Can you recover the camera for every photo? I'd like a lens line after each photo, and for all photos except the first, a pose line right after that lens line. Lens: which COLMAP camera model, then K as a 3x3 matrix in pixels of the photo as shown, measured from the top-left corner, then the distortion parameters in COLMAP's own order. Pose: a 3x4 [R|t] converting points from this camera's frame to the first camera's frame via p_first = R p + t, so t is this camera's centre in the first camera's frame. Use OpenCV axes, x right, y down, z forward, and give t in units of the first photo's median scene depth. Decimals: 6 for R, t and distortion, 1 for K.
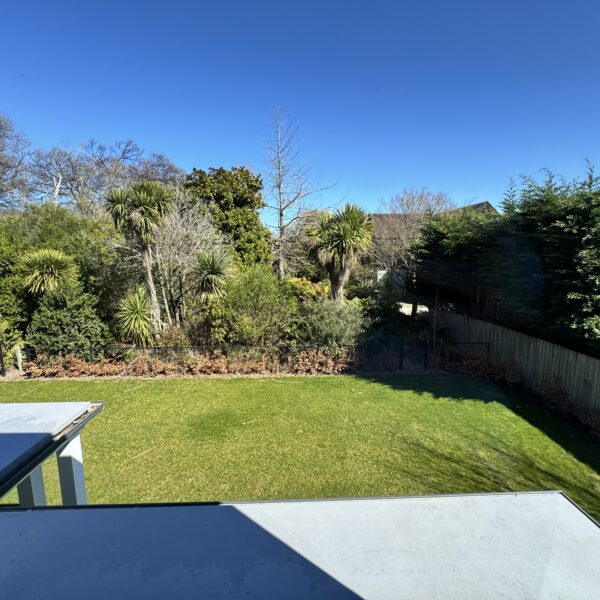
lens RADIAL K [[321.6, 0, 299.7], [0, 321.6, 299.7], [0, 0, 1]] dist [0.000824, -0.000406]
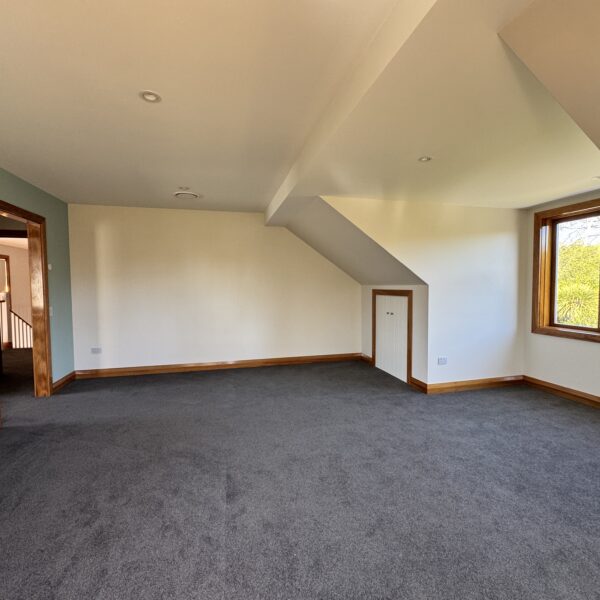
lens RADIAL K [[321.6, 0, 299.5], [0, 321.6, 299.7], [0, 0, 1]] dist [0.000824, -0.000406]
pose [[0.222675, 0.051846, -0.973513, 0.184934], [-0.148771, 0.988696, 0.018626, 0.040096], [0.963474, 0.140683, 0.227871, -0.302710]]
